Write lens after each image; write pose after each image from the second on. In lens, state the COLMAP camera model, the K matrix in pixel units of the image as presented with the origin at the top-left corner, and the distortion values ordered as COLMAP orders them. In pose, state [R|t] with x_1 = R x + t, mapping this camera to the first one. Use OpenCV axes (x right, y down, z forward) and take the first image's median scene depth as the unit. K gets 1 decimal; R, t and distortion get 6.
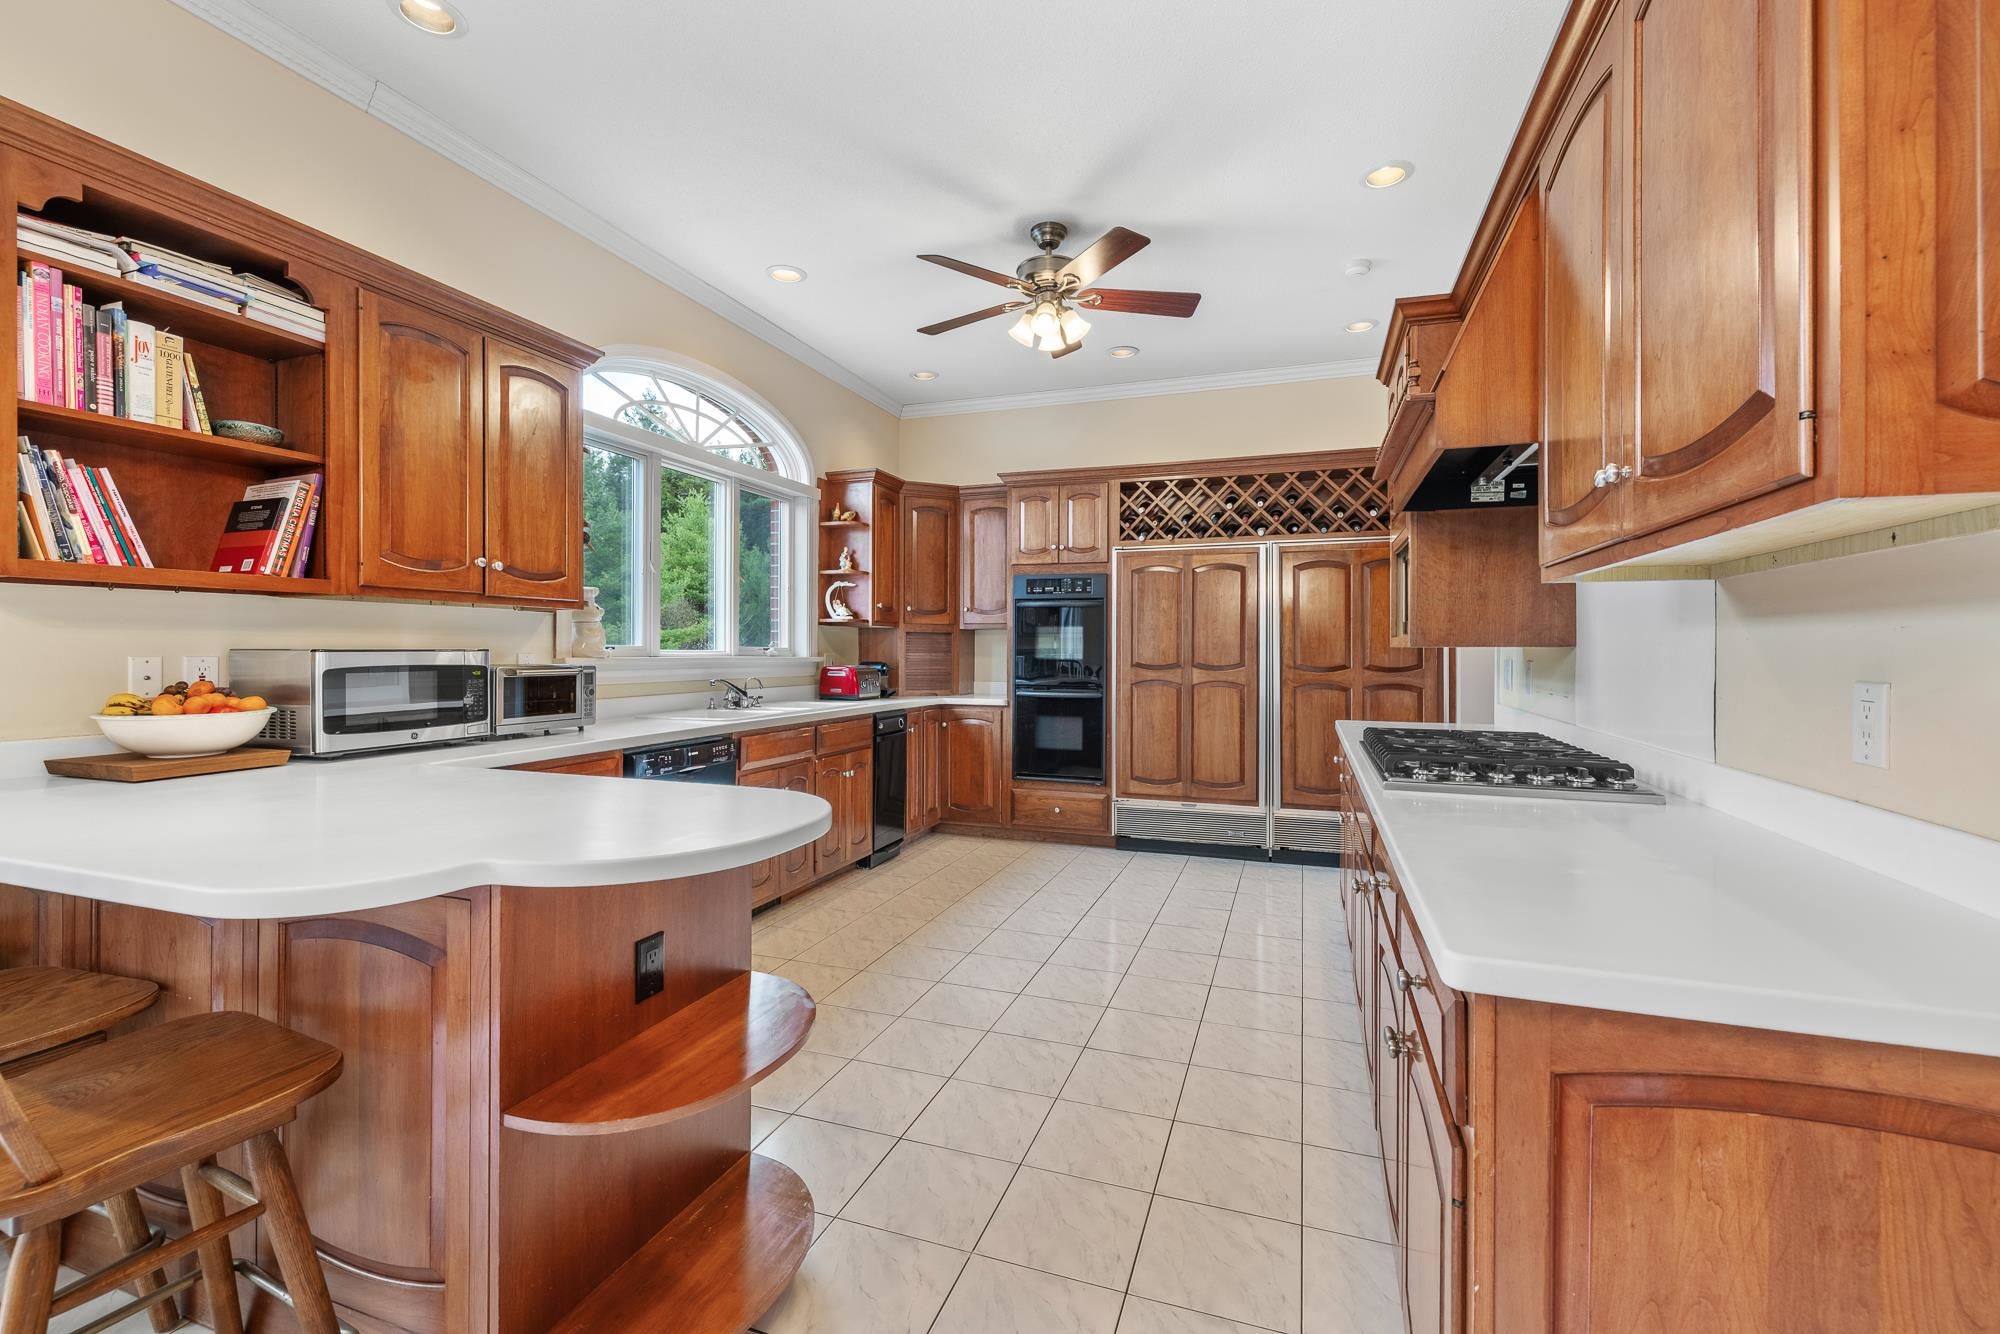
lens RADIAL K [[848.0, 0, 999.3], [0, 848.0, 656.4], [0, 0, 1]] dist [-0.000317, 0.001403]
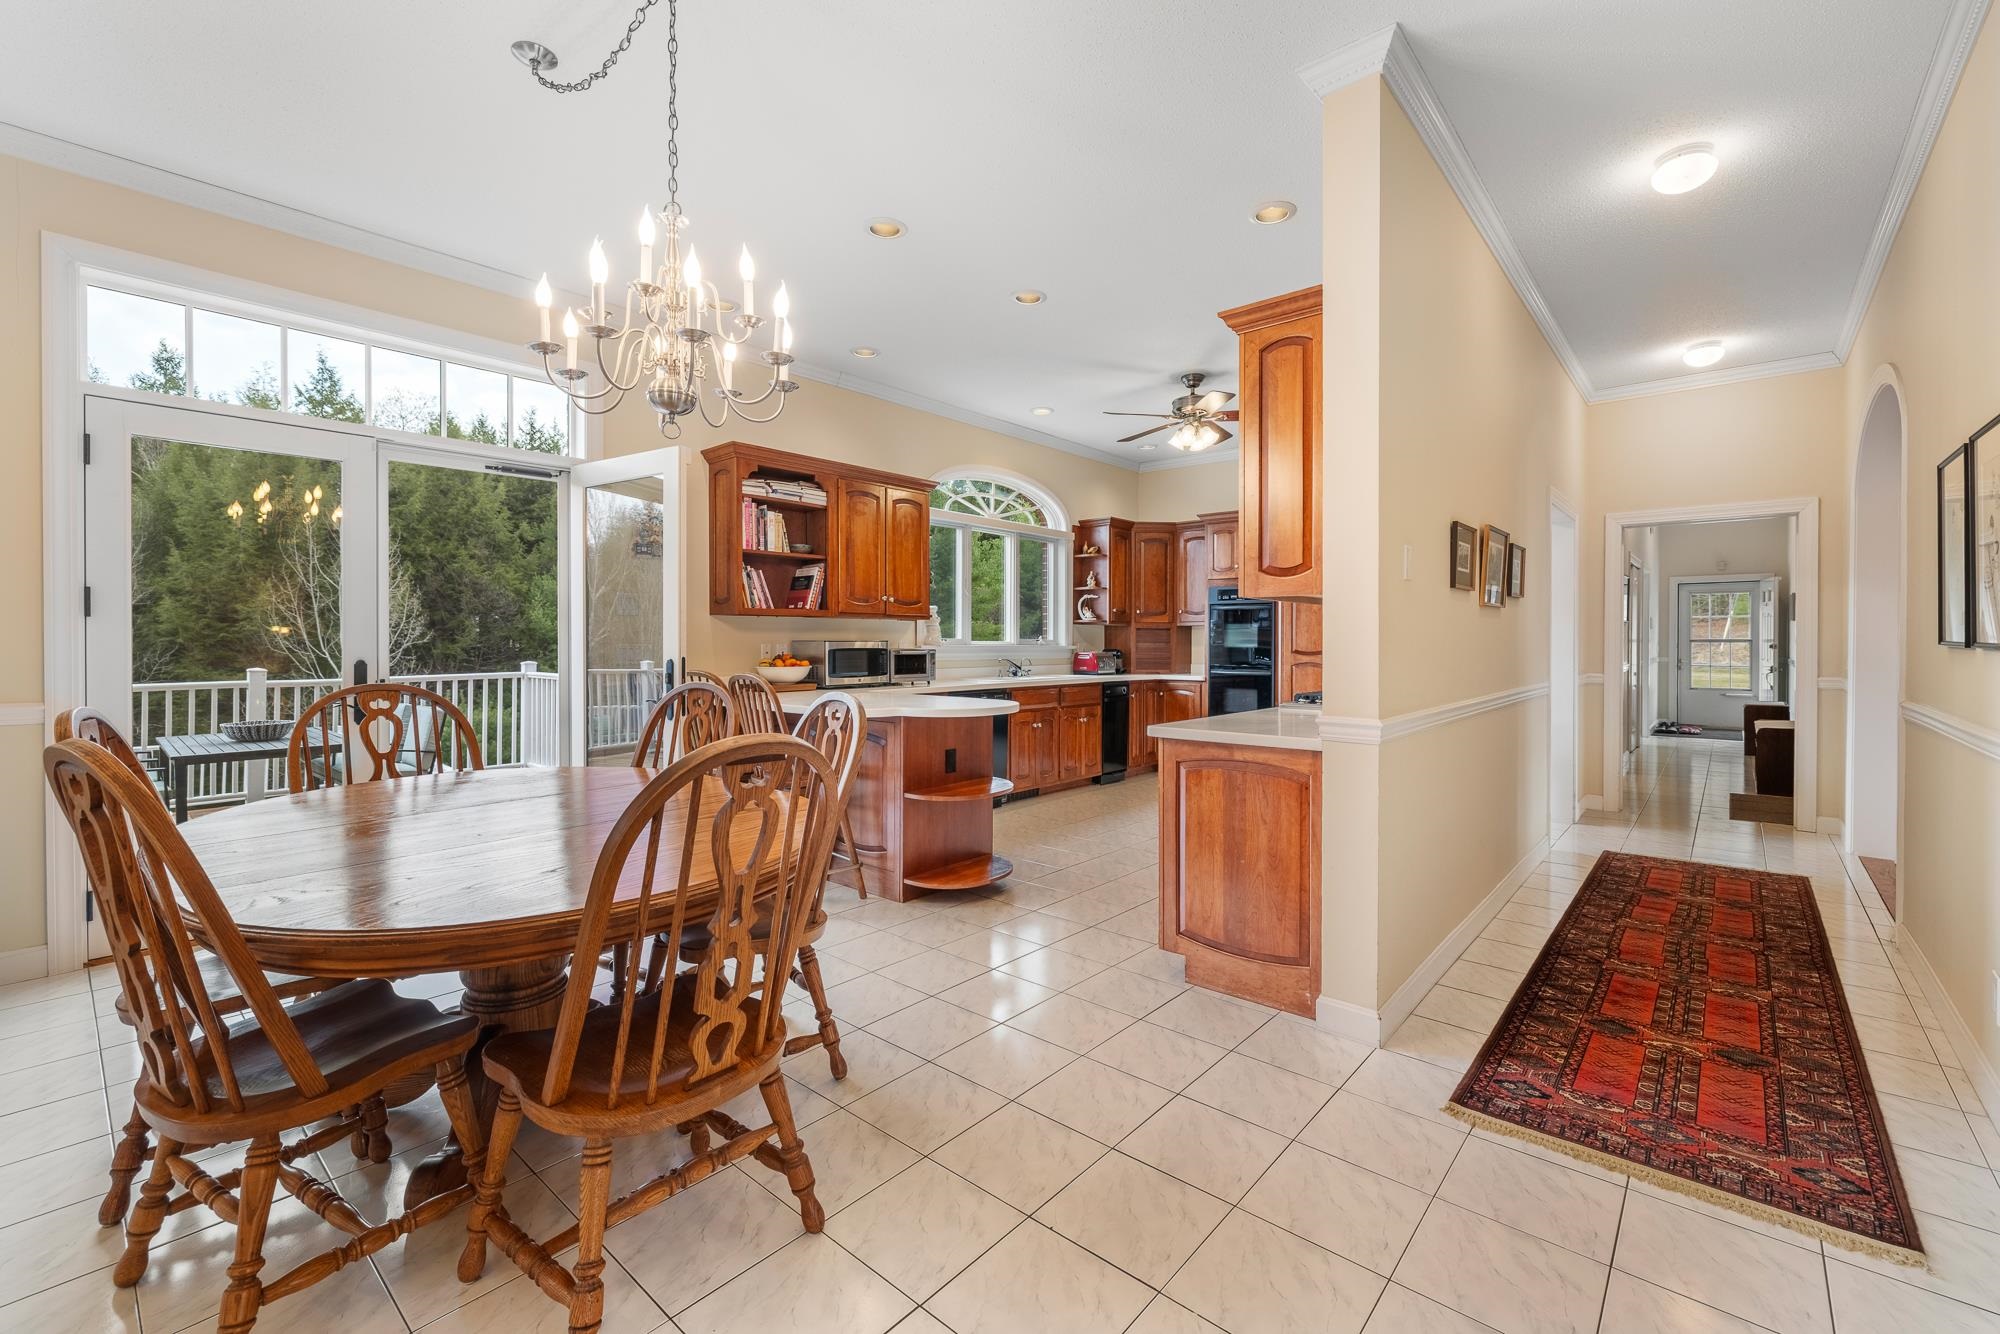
lens RADIAL K [[848.0, 0, 1002.5], [0, 848.0, 651.2], [0, 0, 1]] dist [-0.000317, 0.001403]
pose [[0.930059, 0.001553, -0.367406, 0.302943], [-0.000490, 0.999995, 0.002985, 0.007964], [0.367409, -0.002596, 0.930056, -0.596652]]
